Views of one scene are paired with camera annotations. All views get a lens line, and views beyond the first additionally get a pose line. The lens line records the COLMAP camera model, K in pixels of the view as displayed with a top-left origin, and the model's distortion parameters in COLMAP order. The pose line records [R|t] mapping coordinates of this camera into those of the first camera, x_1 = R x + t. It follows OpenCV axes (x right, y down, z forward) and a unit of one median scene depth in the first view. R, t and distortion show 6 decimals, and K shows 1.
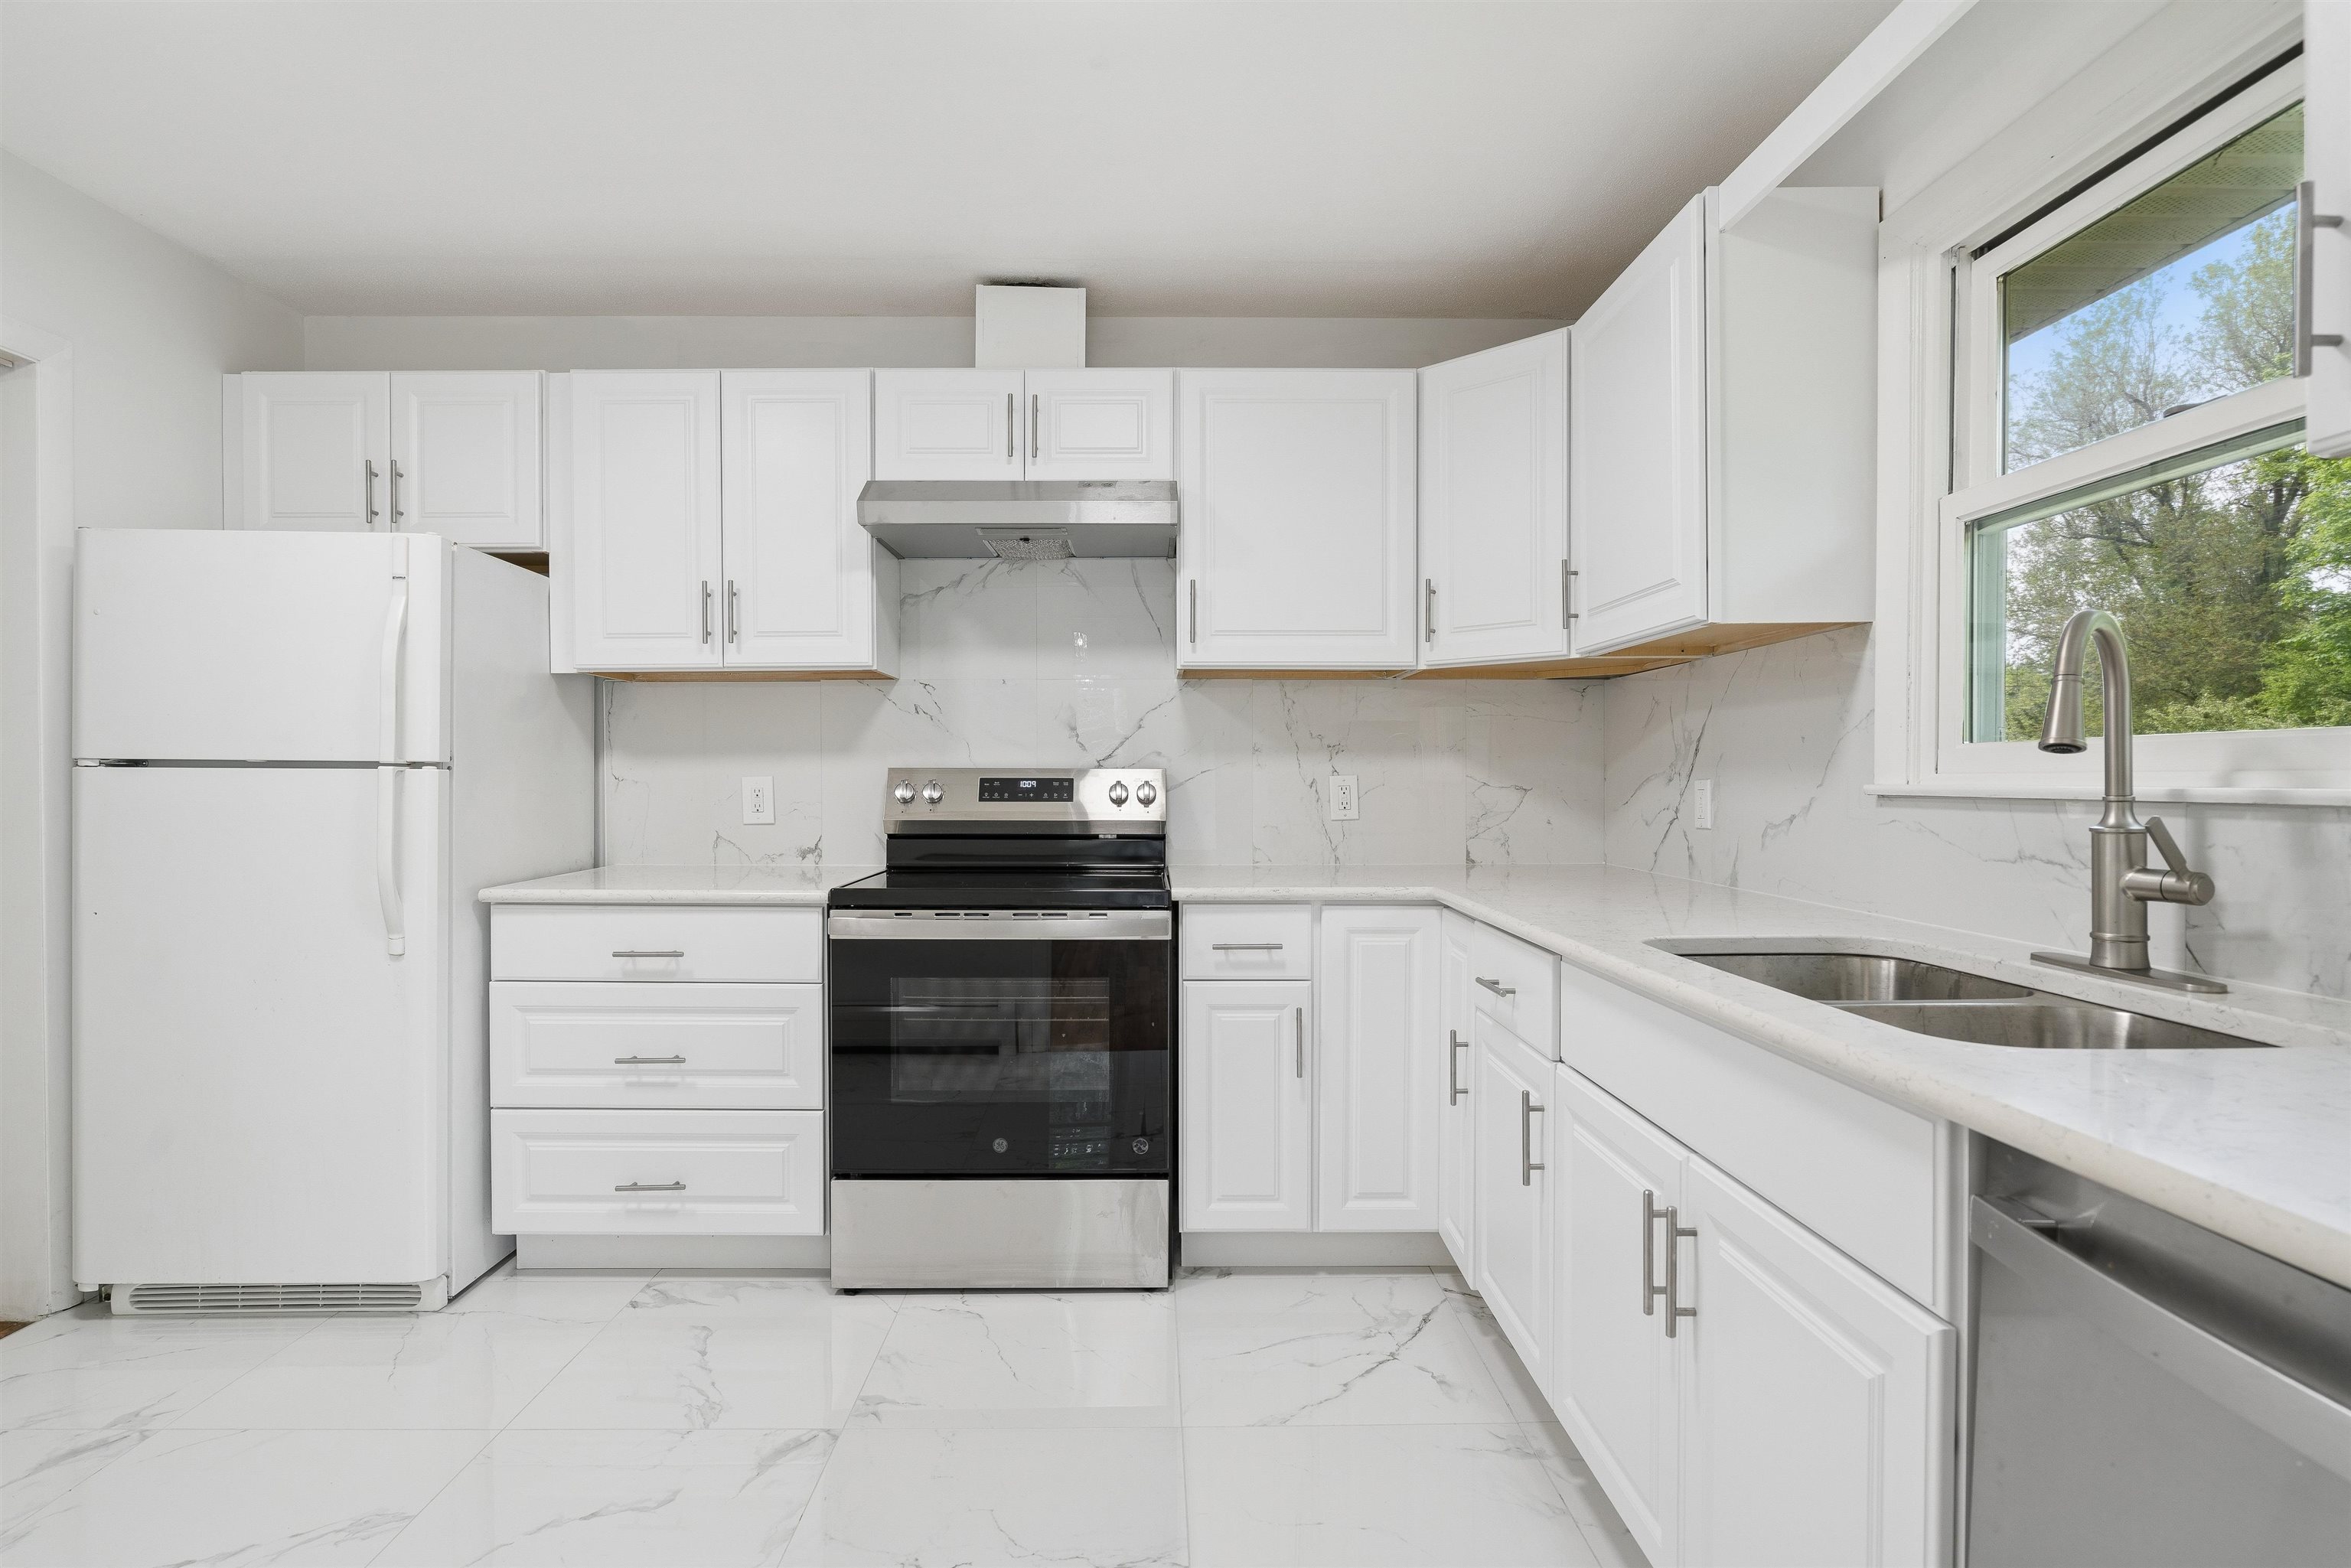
lens RADIAL K [[1140.5, 0, 1175.5], [0, 1140.5, 784.0], [0, 0, 1]] dist [-0.005075, 0.000042]
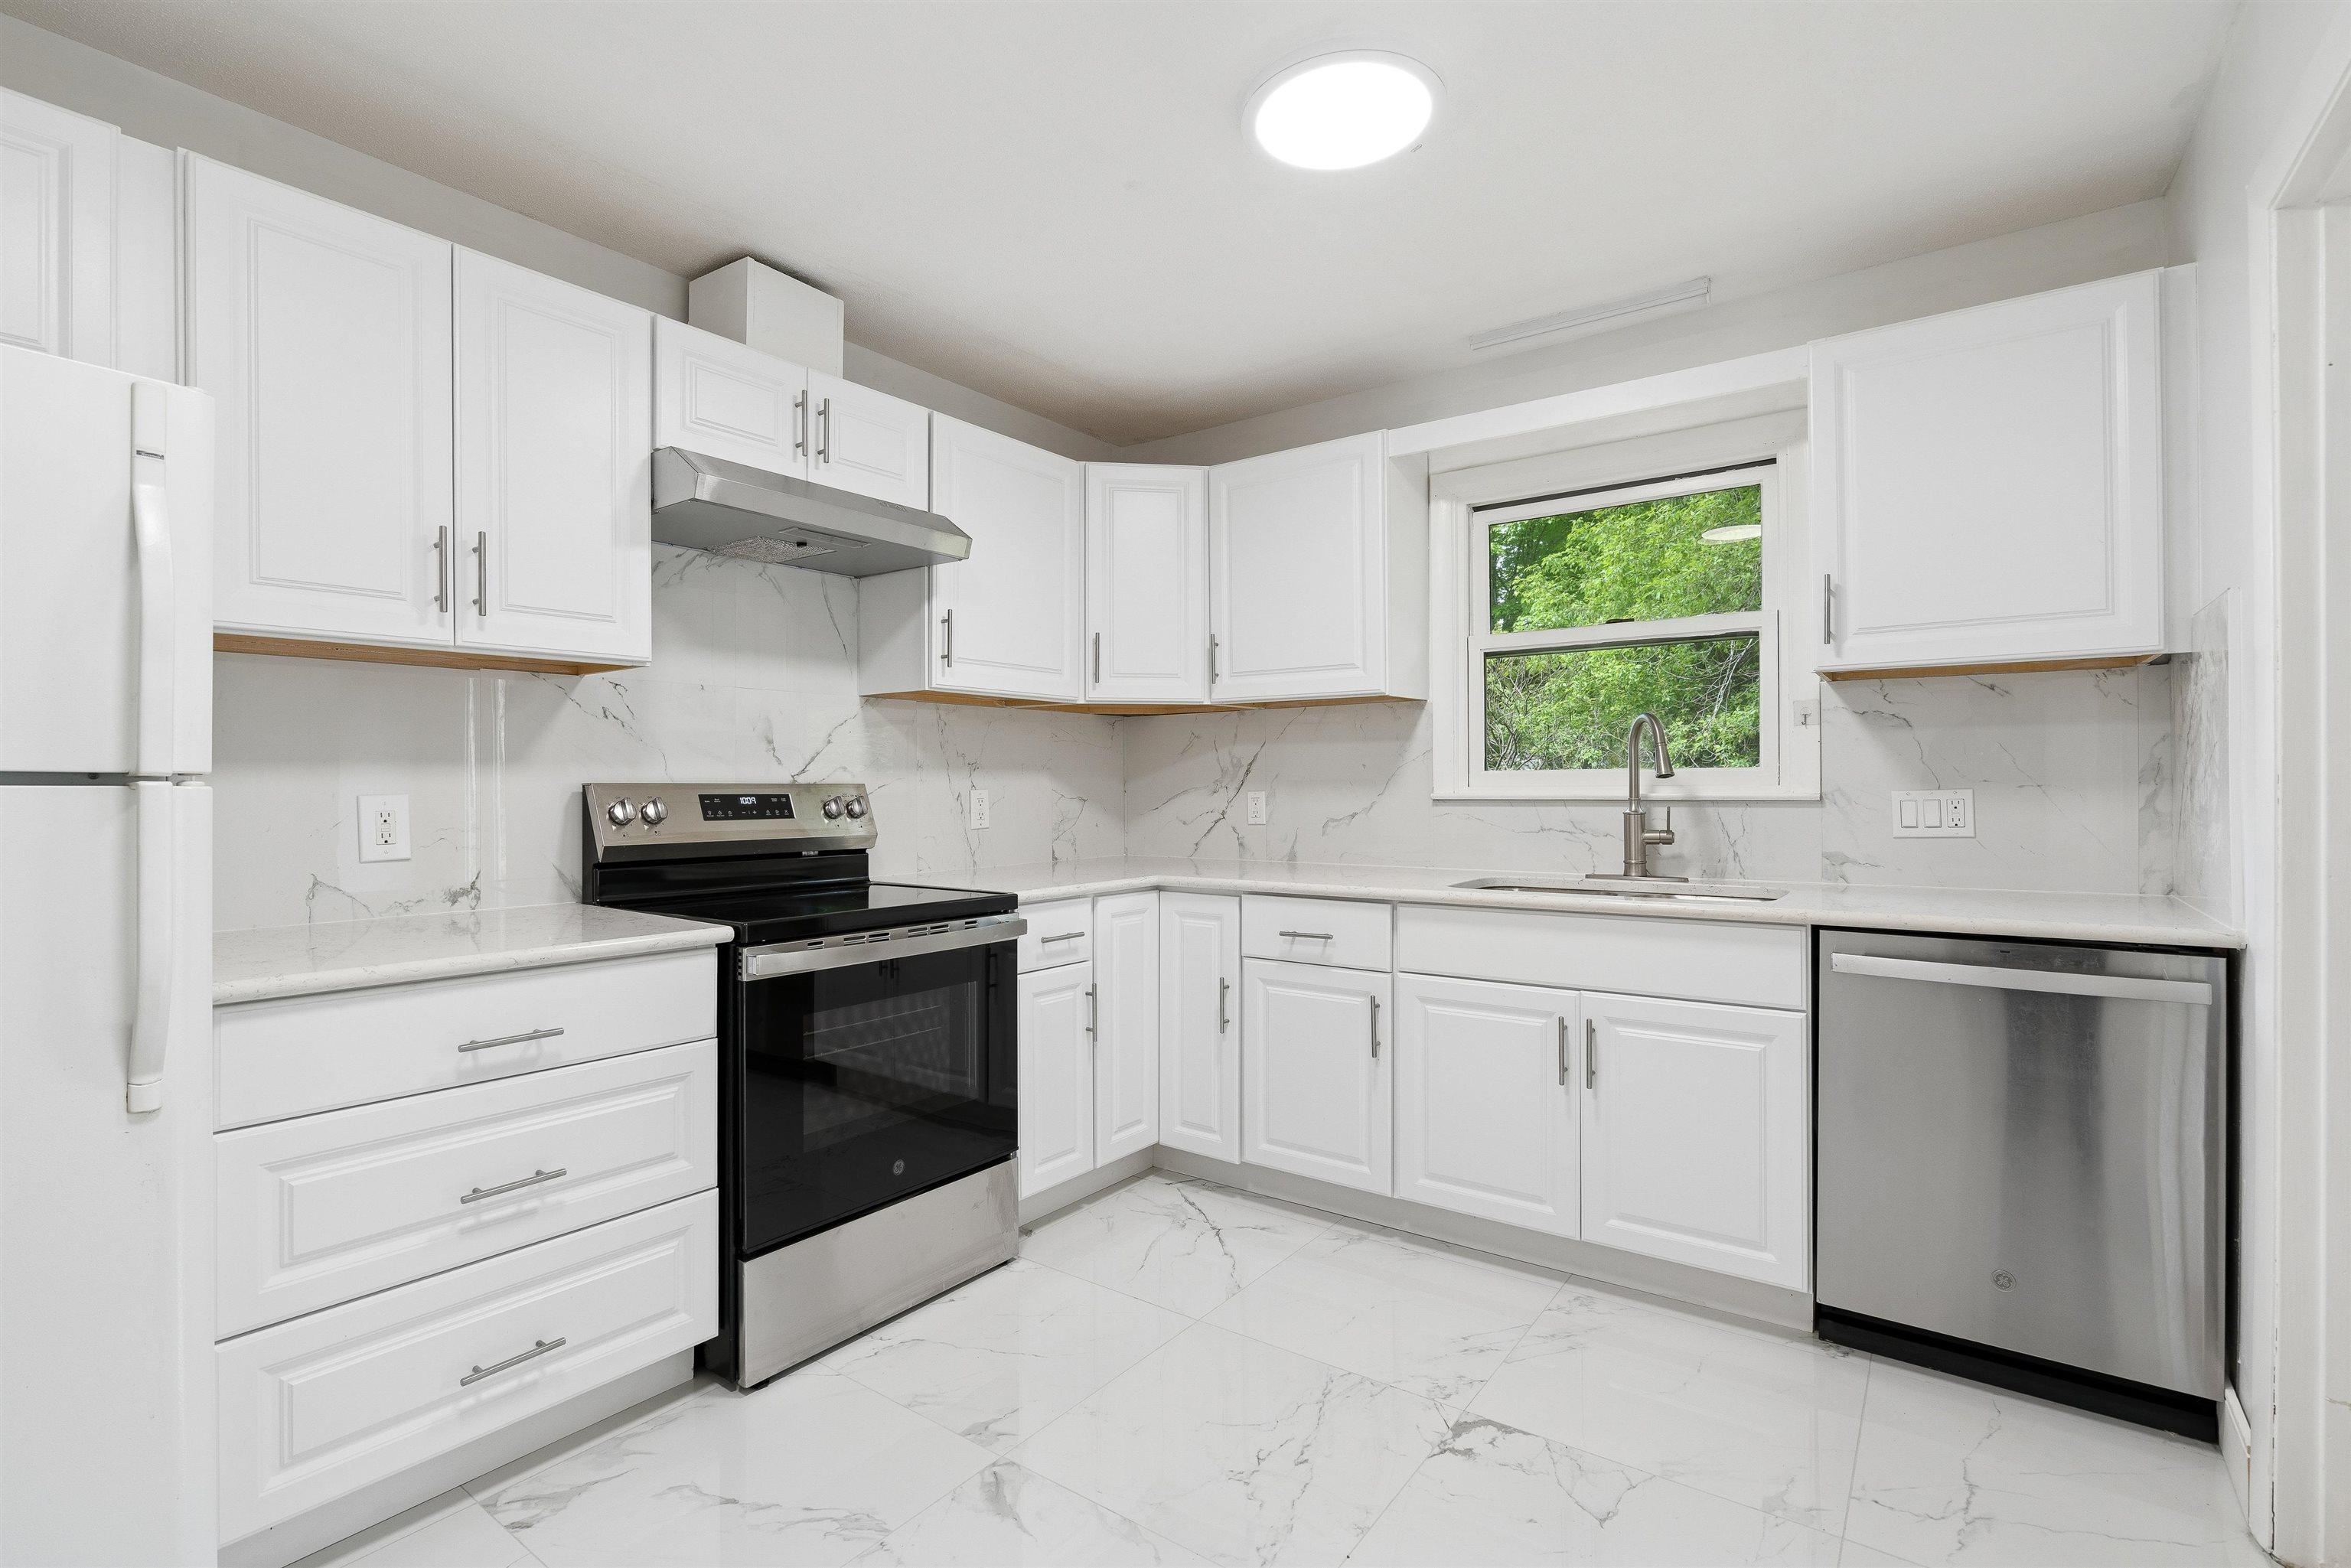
lens RADIAL K [[1069.2, 0, 1156.2], [0, 1069.2, 775.3], [0, 0, 1]] dist [-0.008625, 0.000489]
pose [[0.618162, 0.005871, 0.786029, -0.657369], [0.009253, 0.999848, -0.014746, -0.005022], [-0.785996, 0.016389, 0.618014, 0.222197]]
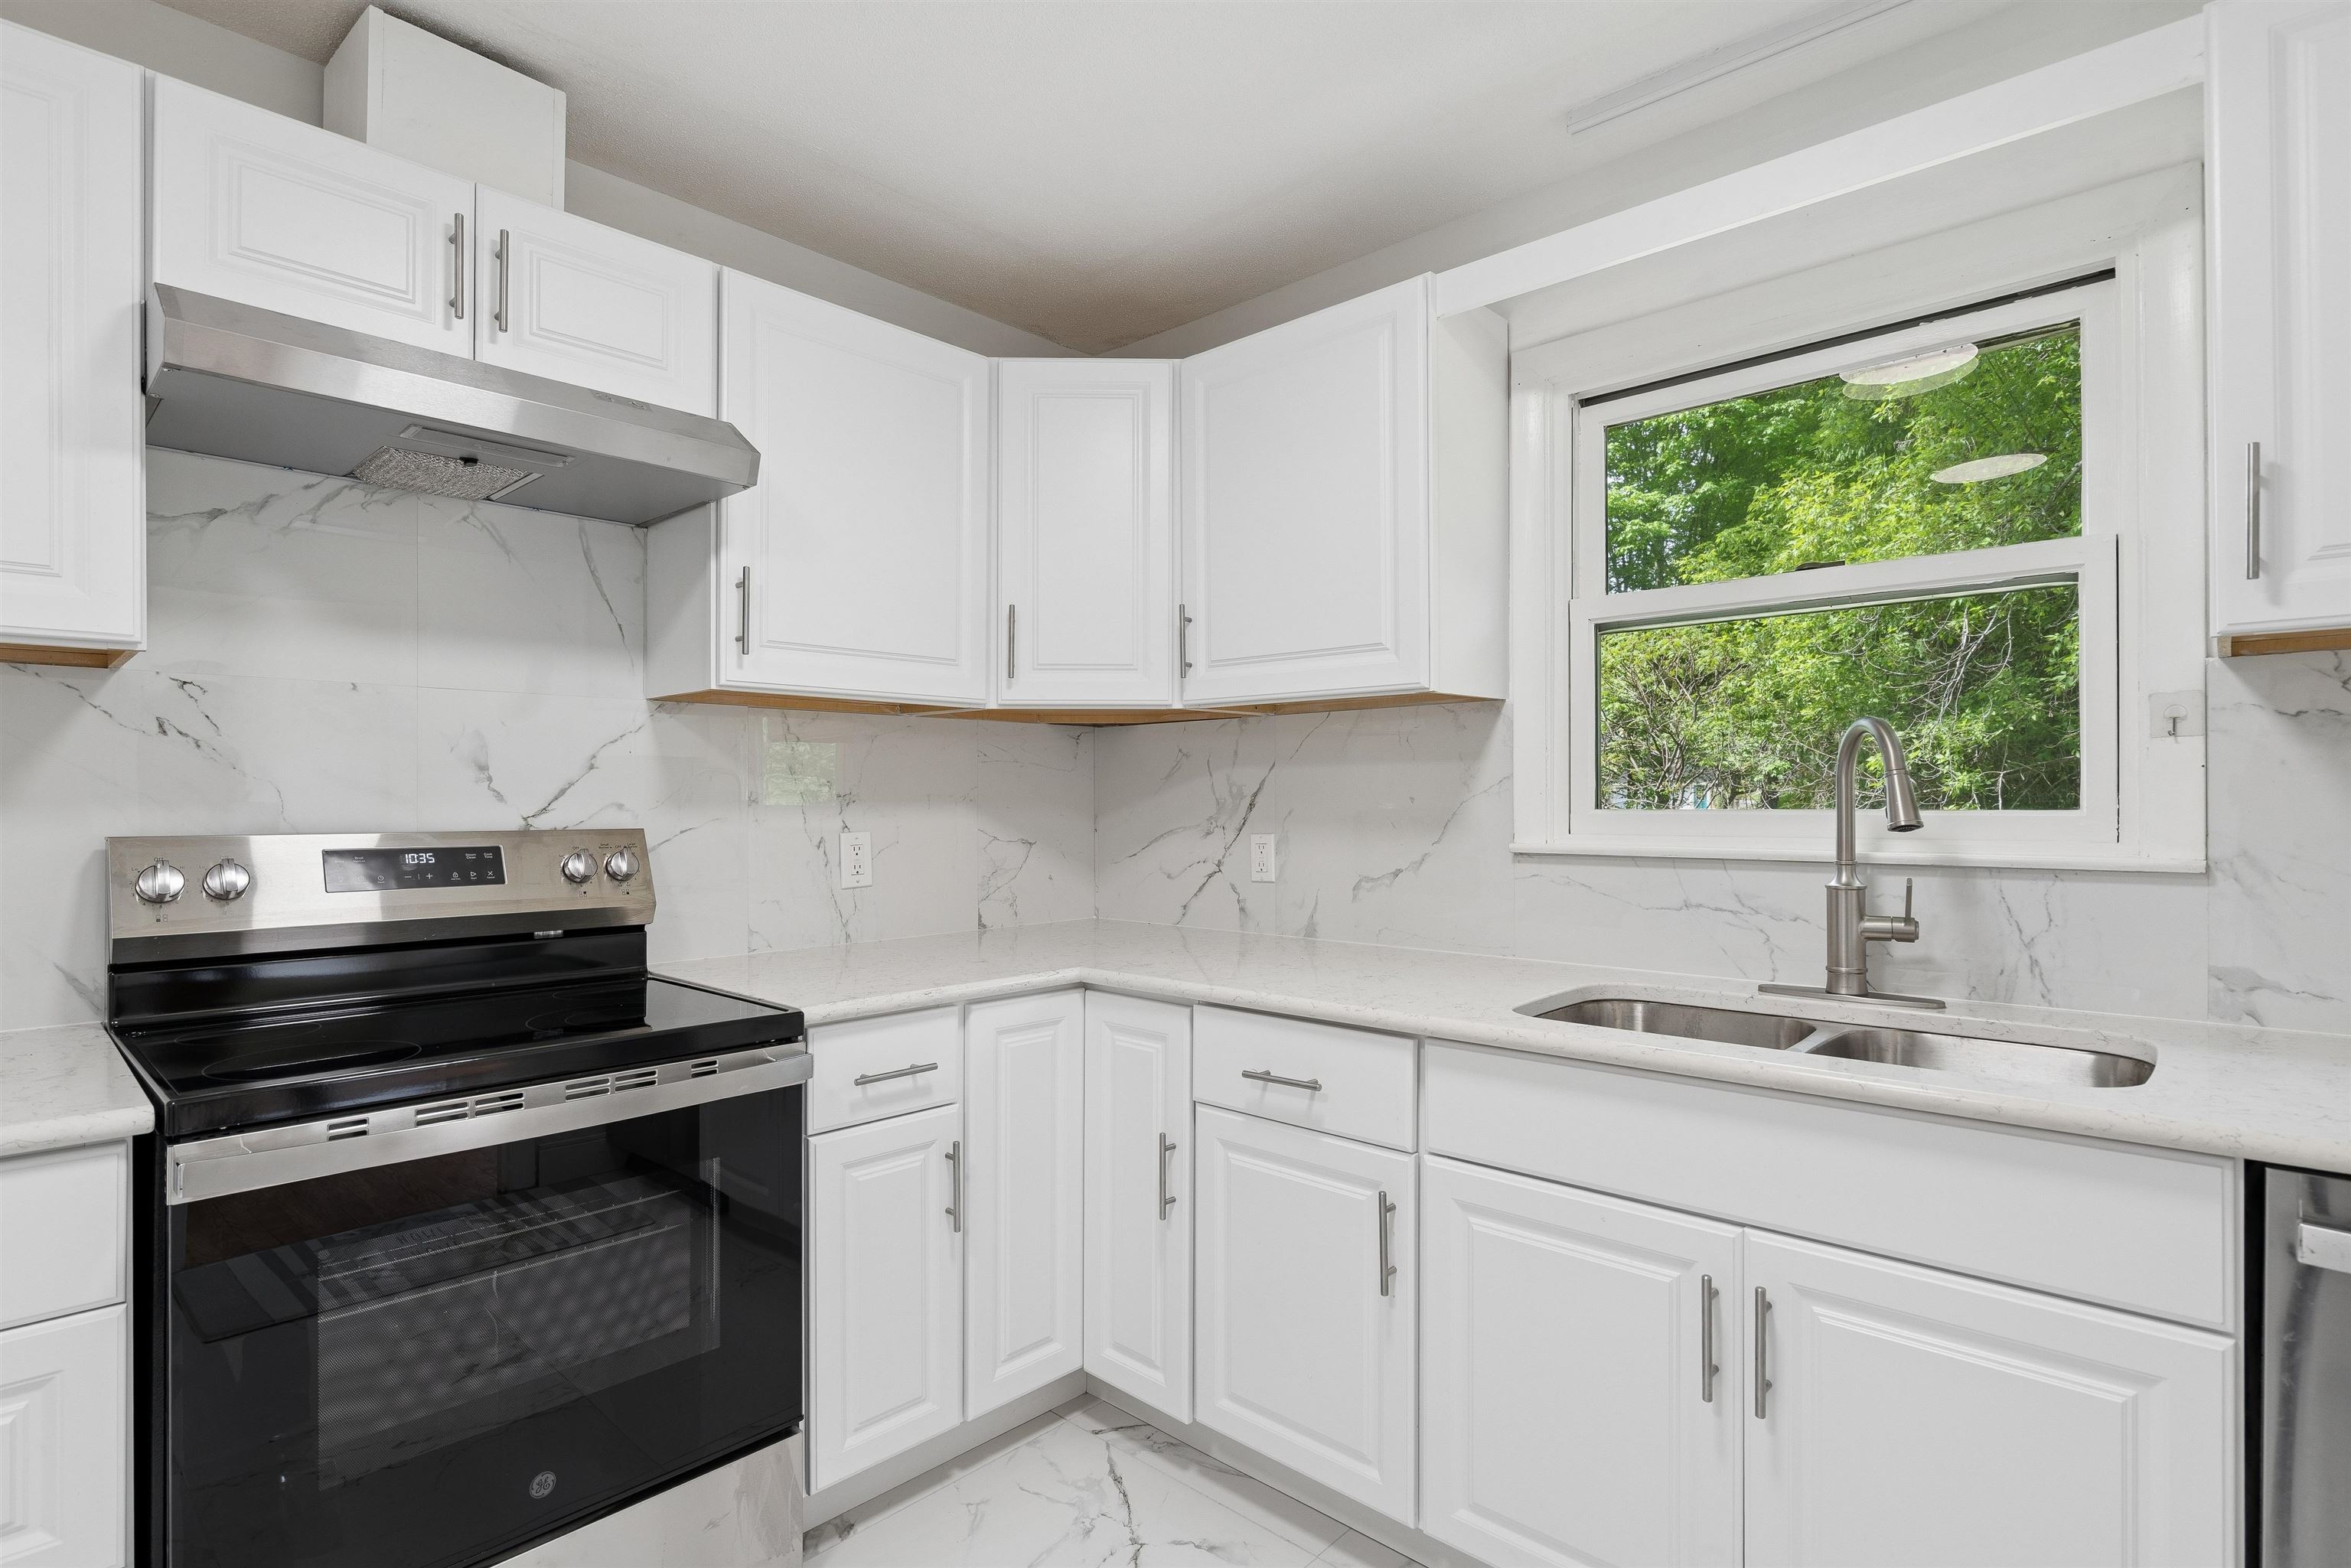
lens RADIAL K [[1141.6, 0, 1158.7], [0, 1141.6, 793.3], [0, 0, 1]] dist [-0.005412, 0.000859]
pose [[0.701306, 0.003269, 0.712853, -0.310921], [0.006911, 0.999911, -0.011385, -0.027238], [-0.712827, 0.012911, 0.701221, 0.316841]]
